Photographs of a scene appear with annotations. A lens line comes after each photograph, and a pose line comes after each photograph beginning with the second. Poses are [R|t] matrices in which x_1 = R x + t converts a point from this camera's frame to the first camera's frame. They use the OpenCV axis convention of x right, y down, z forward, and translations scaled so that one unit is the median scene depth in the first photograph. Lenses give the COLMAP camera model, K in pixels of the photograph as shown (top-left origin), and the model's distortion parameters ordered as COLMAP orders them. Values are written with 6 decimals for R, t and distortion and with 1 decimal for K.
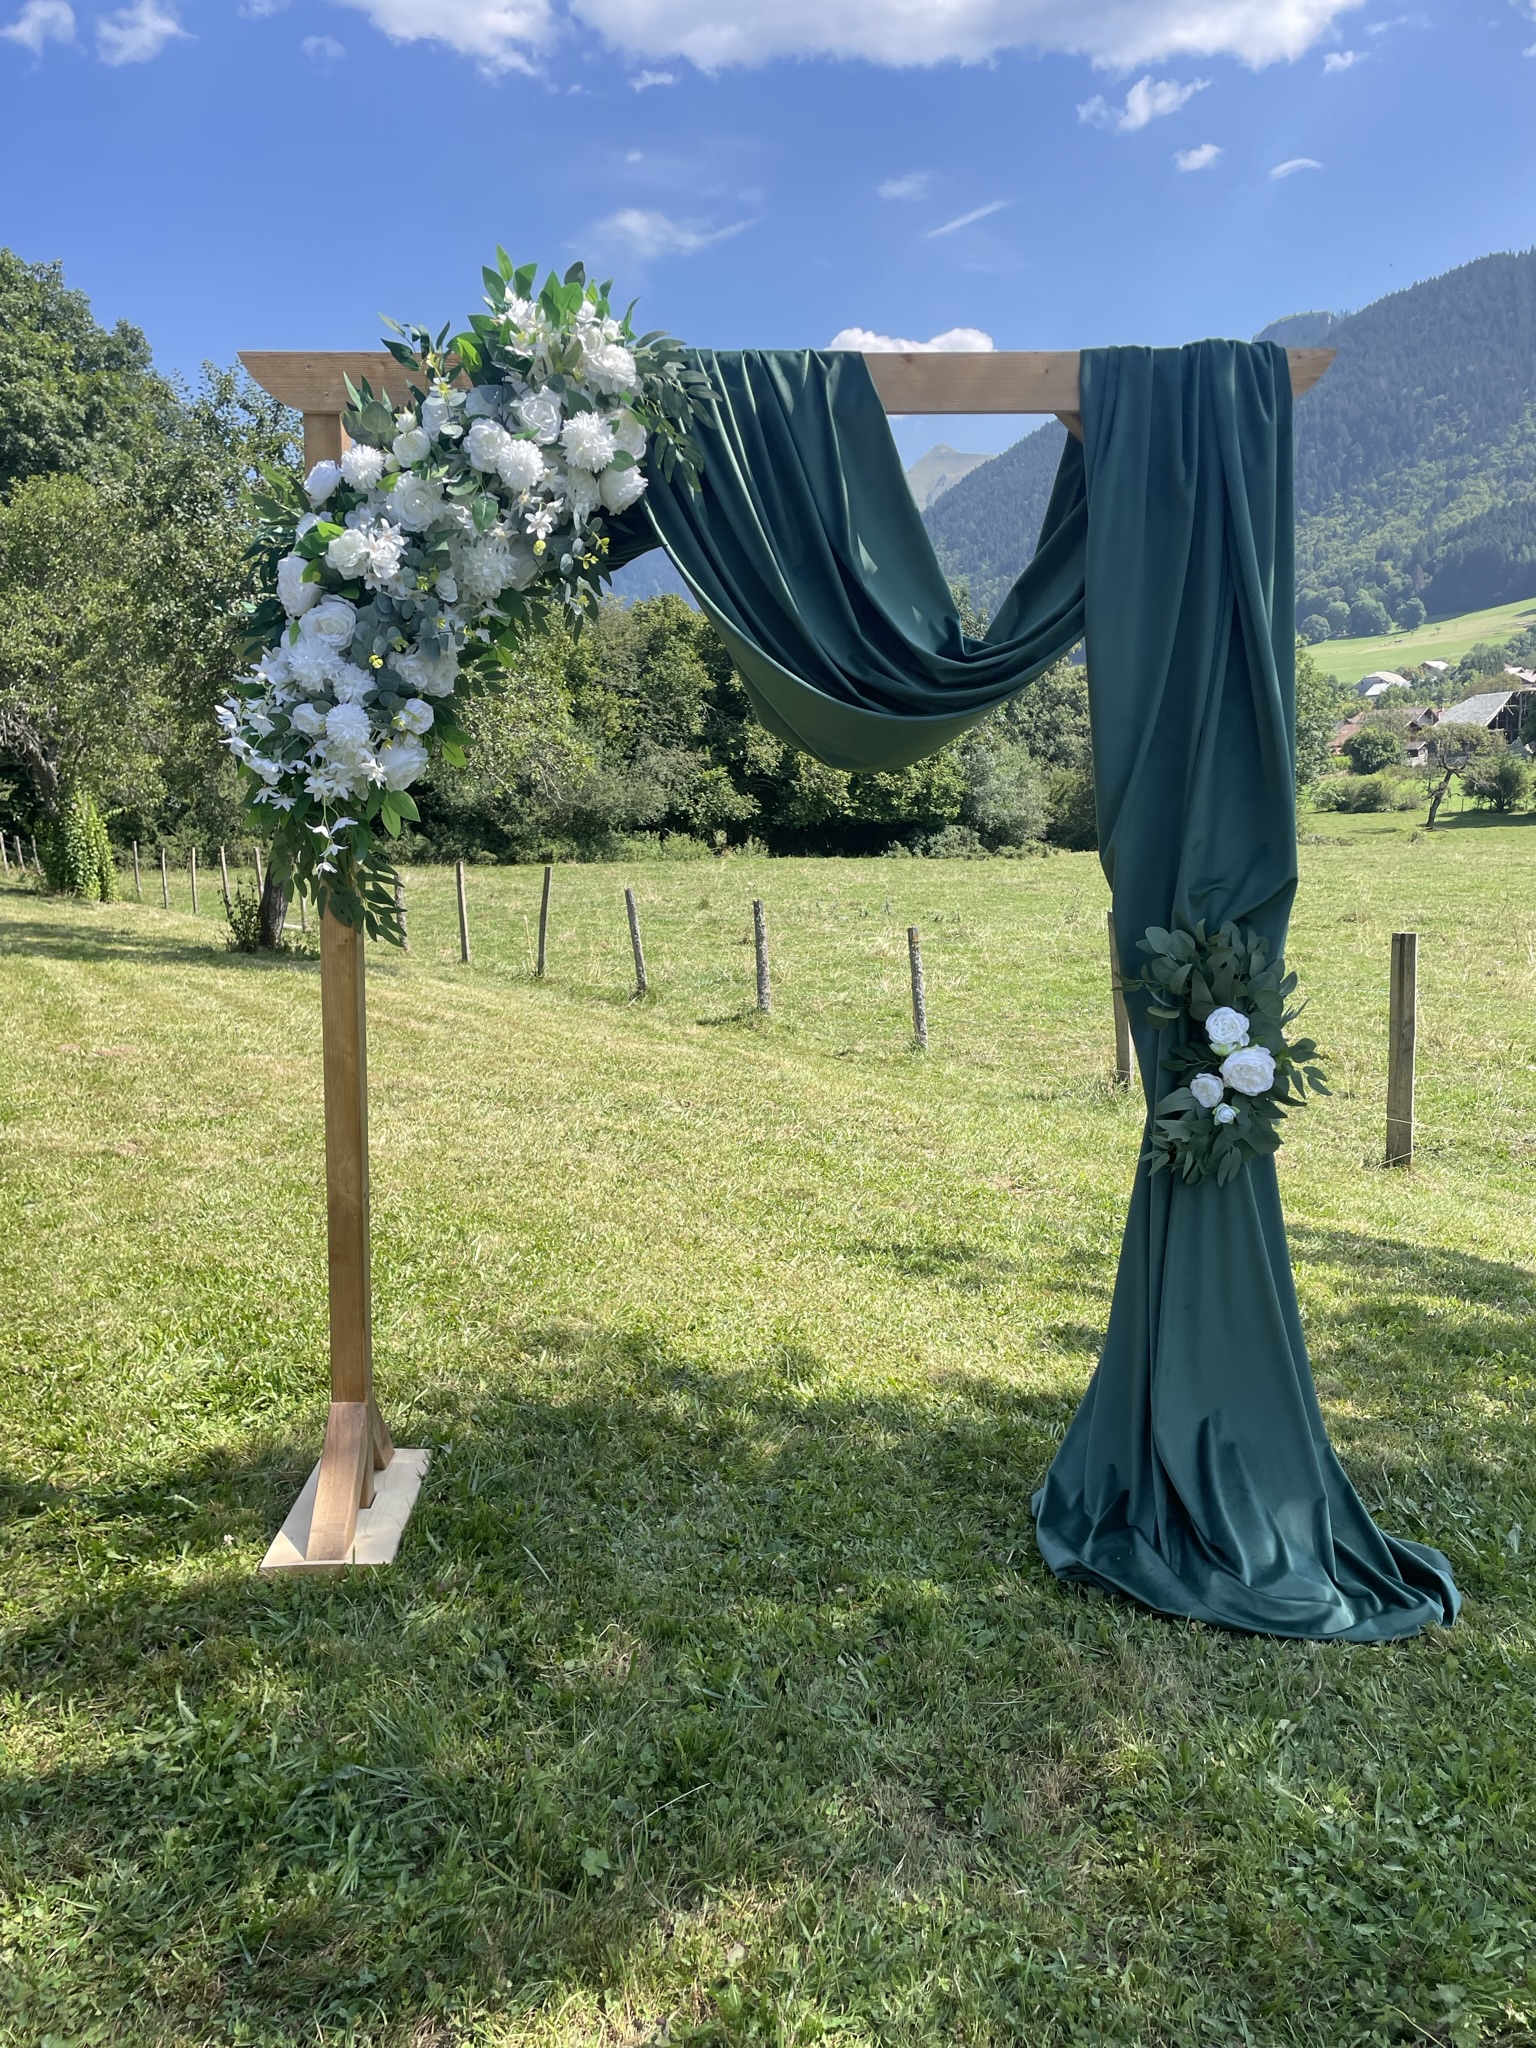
lens RADIAL K [[1527.8, 0, 758.8], [0, 1527.8, 1044.8], [0, 0, 1]] dist [0.099974, -0.114643]
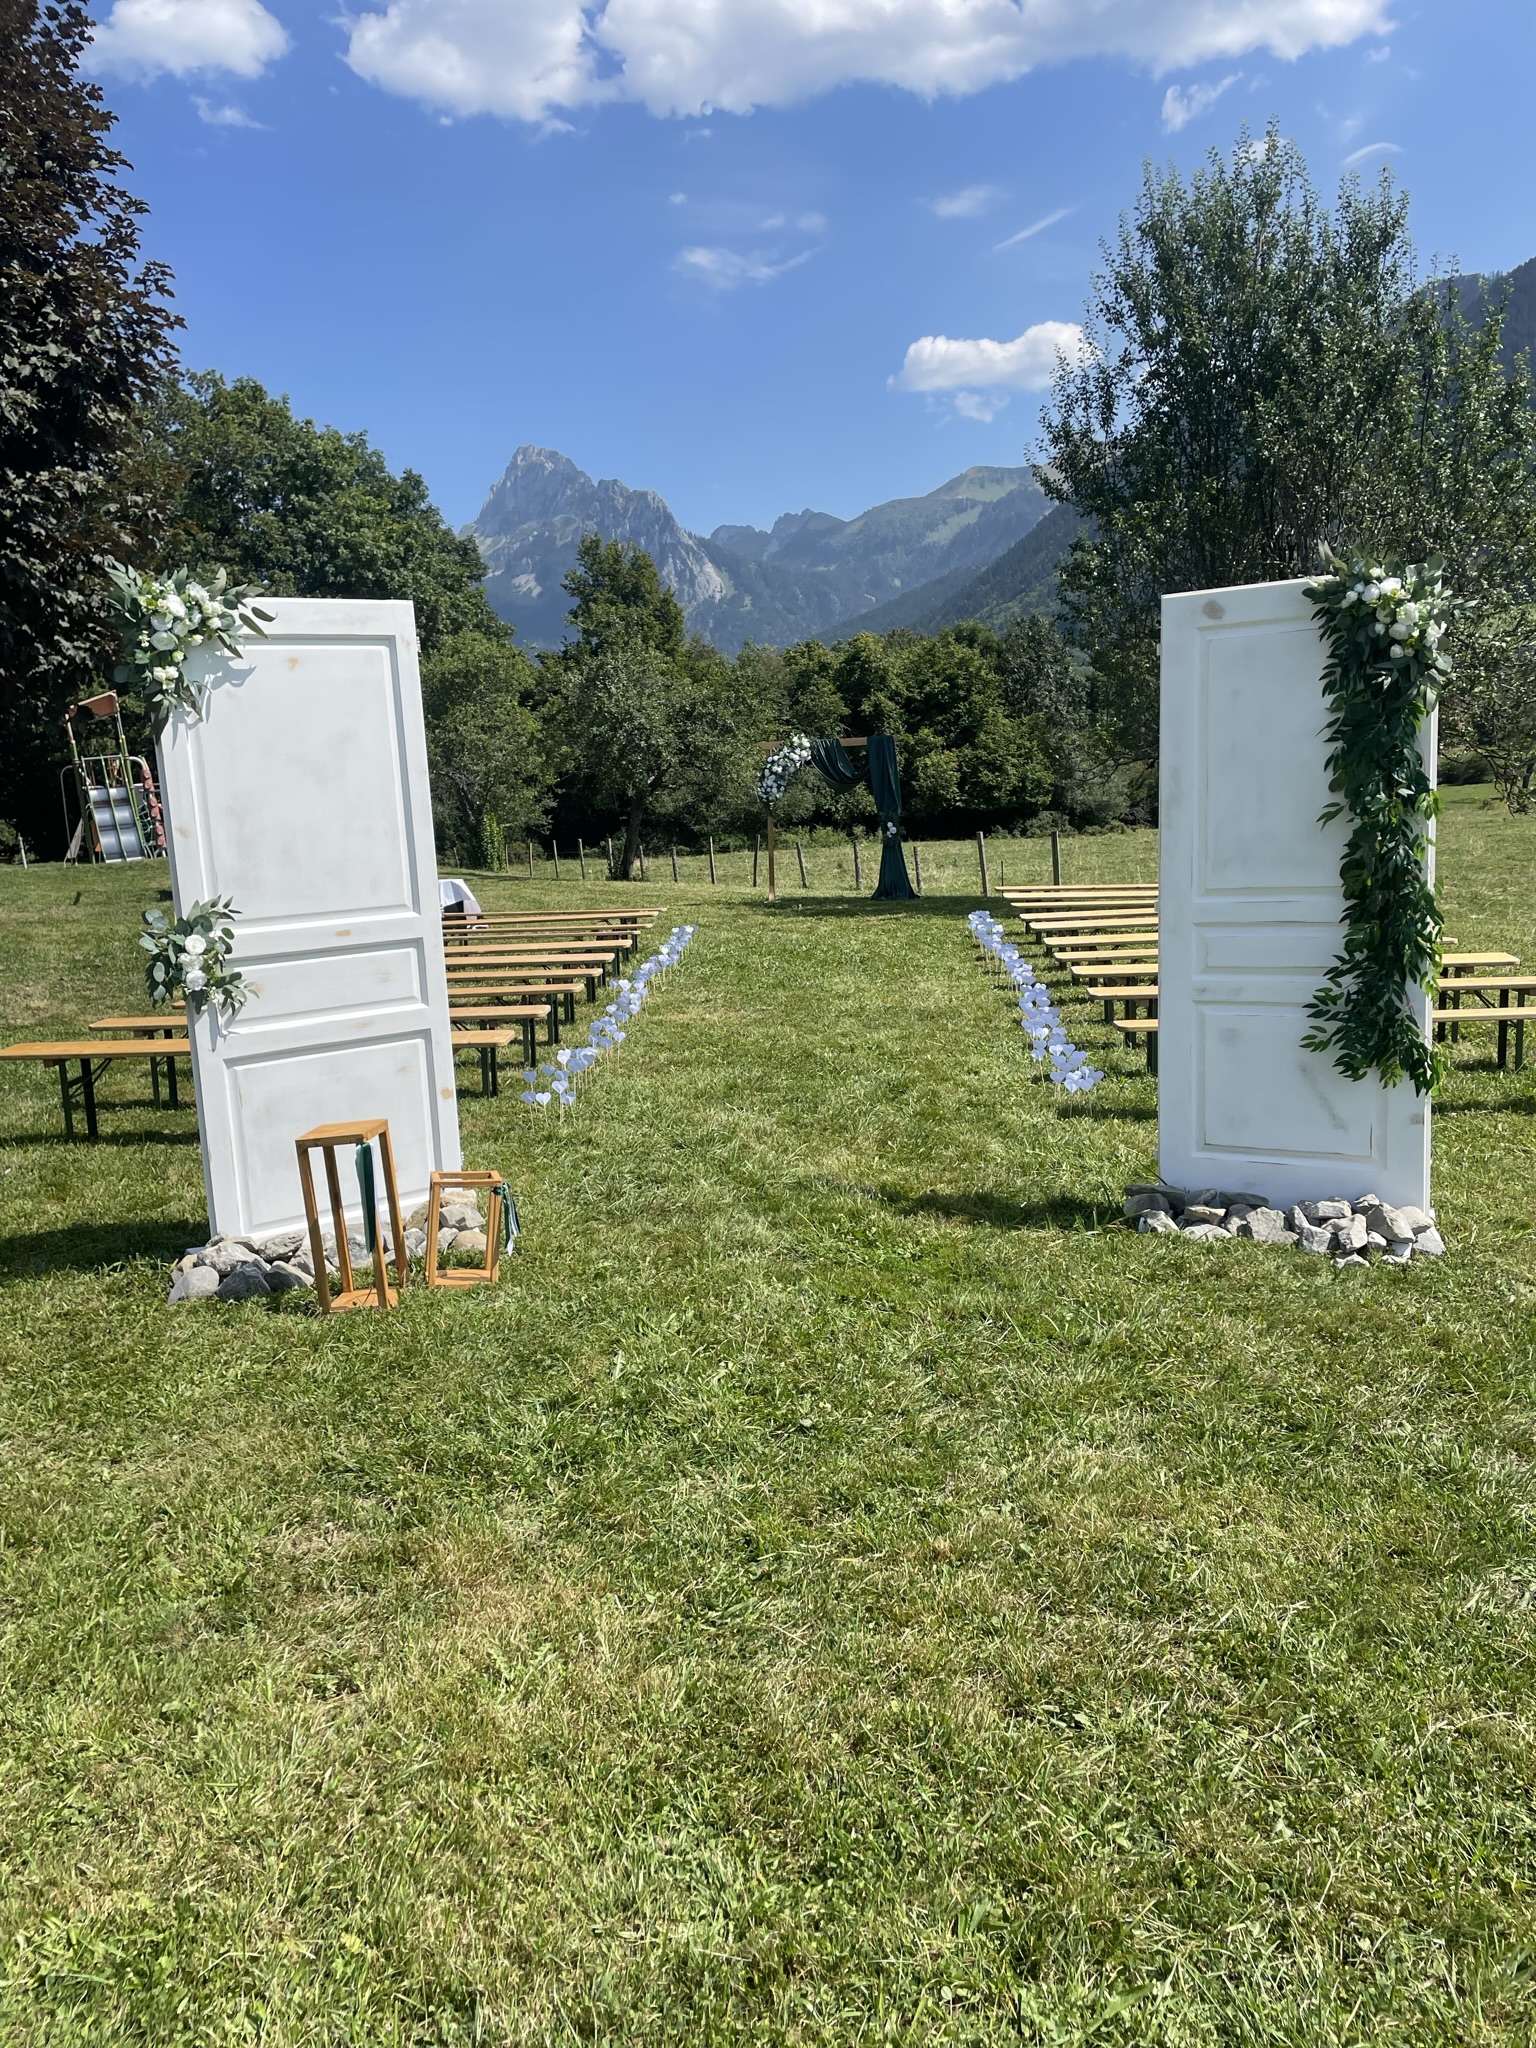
lens RADIAL K [[1527.8, 0, 758.8], [0, 1527.8, 1044.8], [0, 0, 1]] dist [0.099974, -0.114643]
pose [[0.994499, -0.029979, -0.100360, 0.017796], [0.029858, 0.999550, -0.002709, 0.049021], [0.100396, -0.000303, 0.994948, -0.299530]]
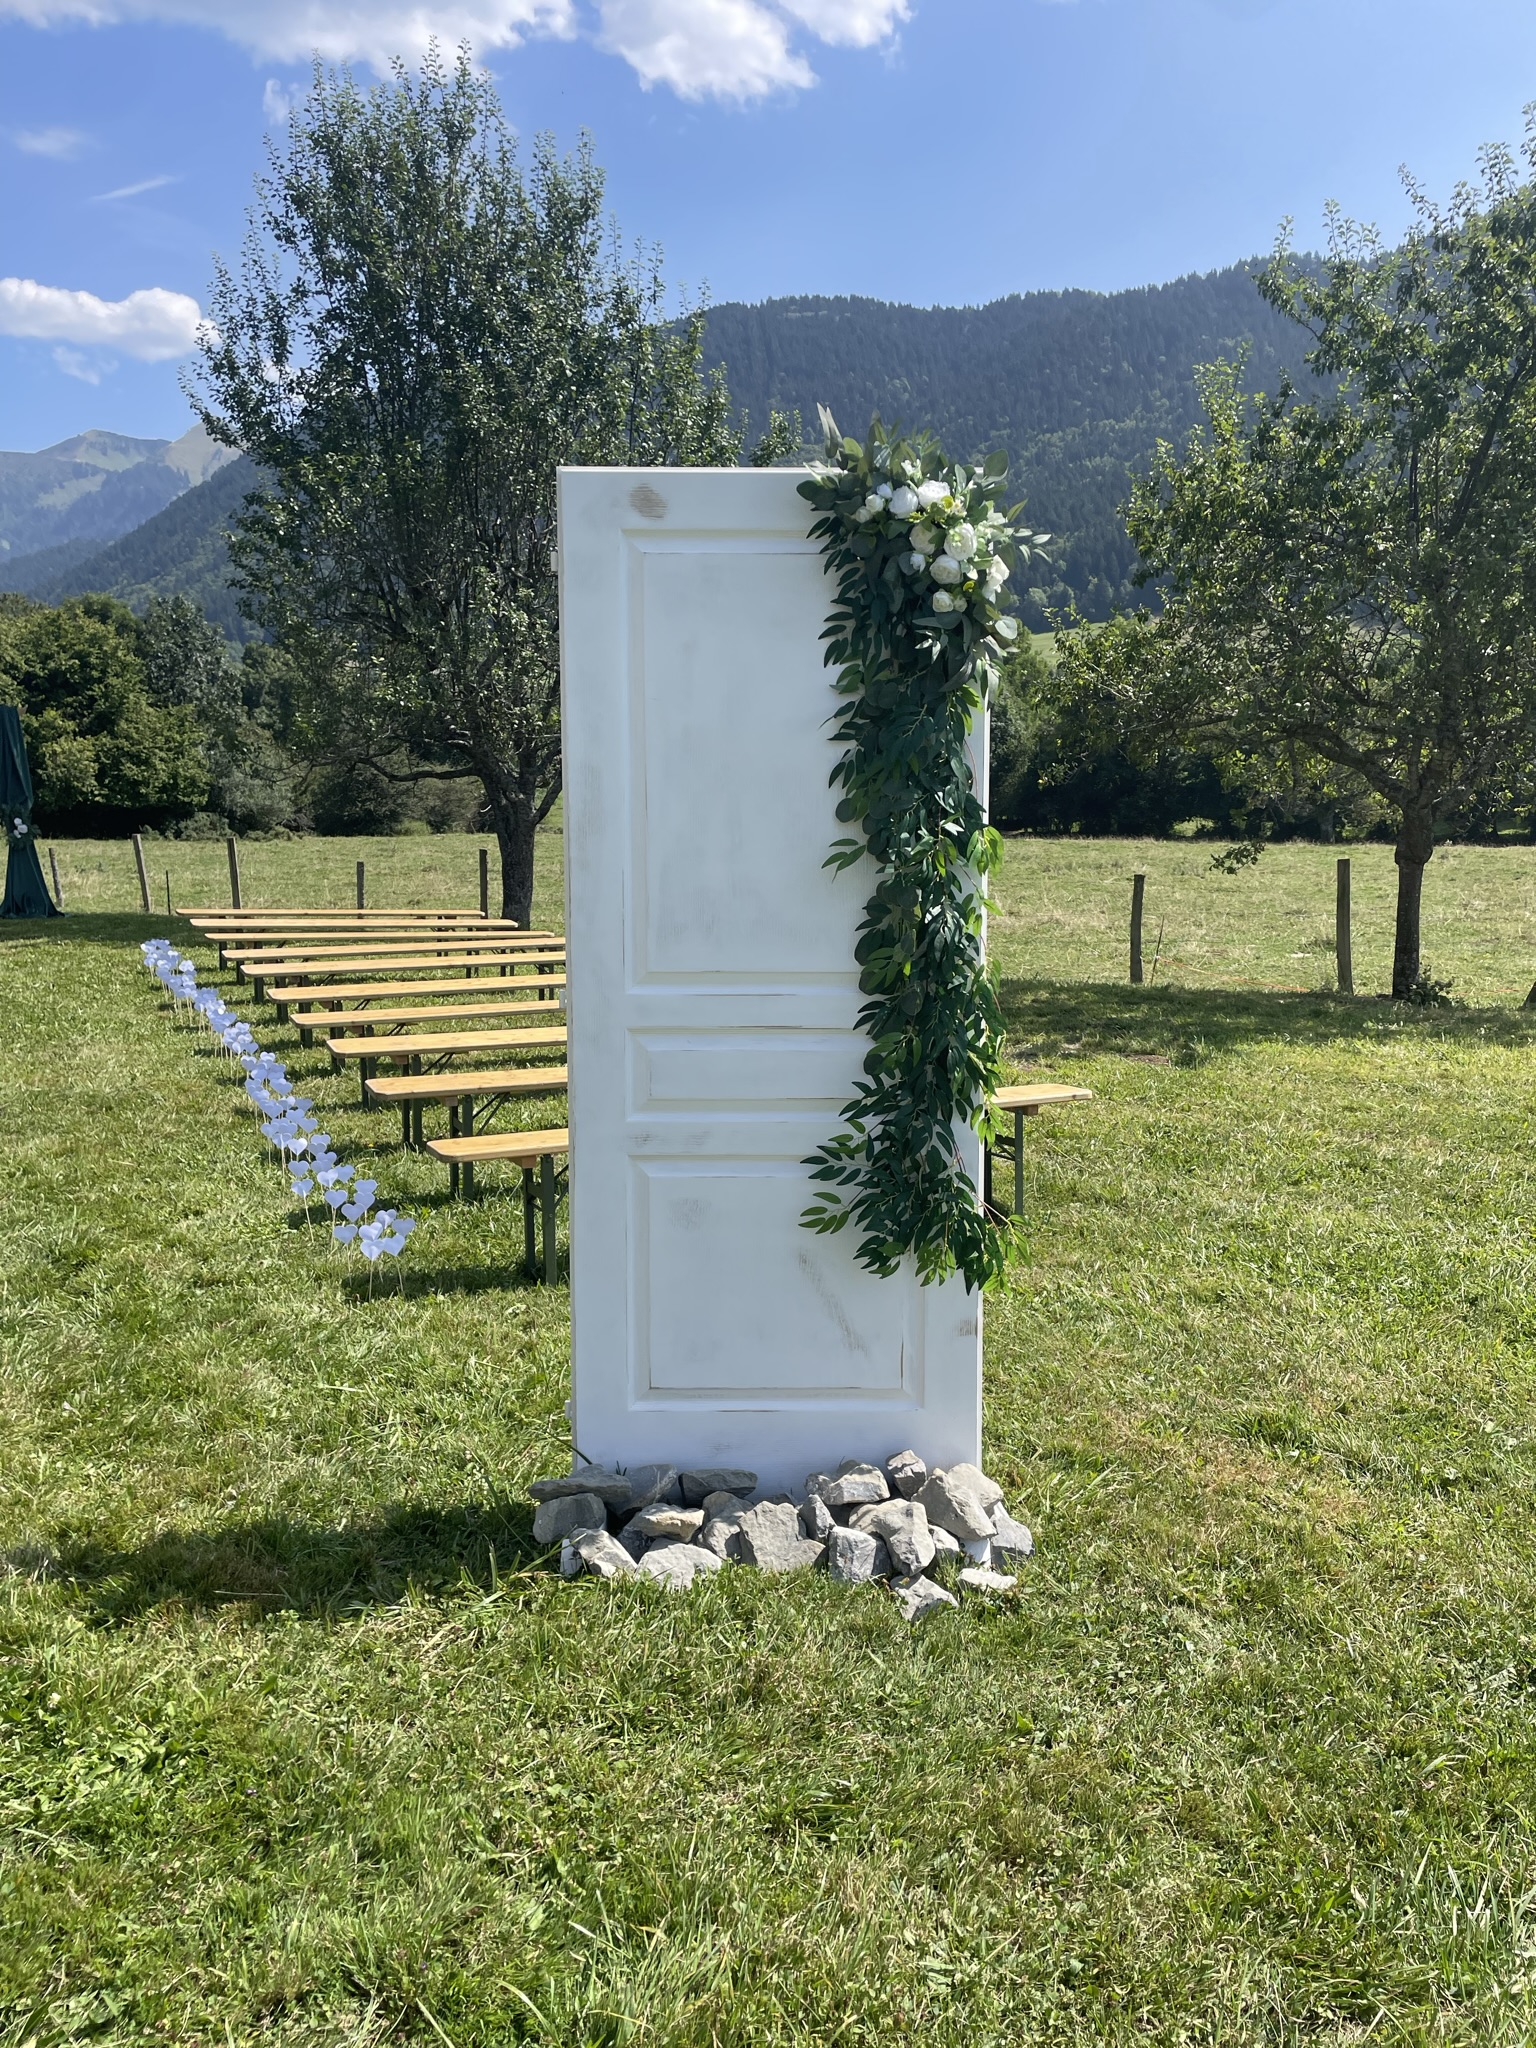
lens RADIAL K [[1527.8, 0, 758.8], [0, 1527.8, 1044.8], [0, 0, 1]] dist [0.099974, -0.114643]
pose [[0.907077, -0.064051, 0.416064, 0.015496], [0.062503, 0.997894, 0.017356, 0.040083], [-0.416300, 0.010263, 0.909169, -0.243736]]
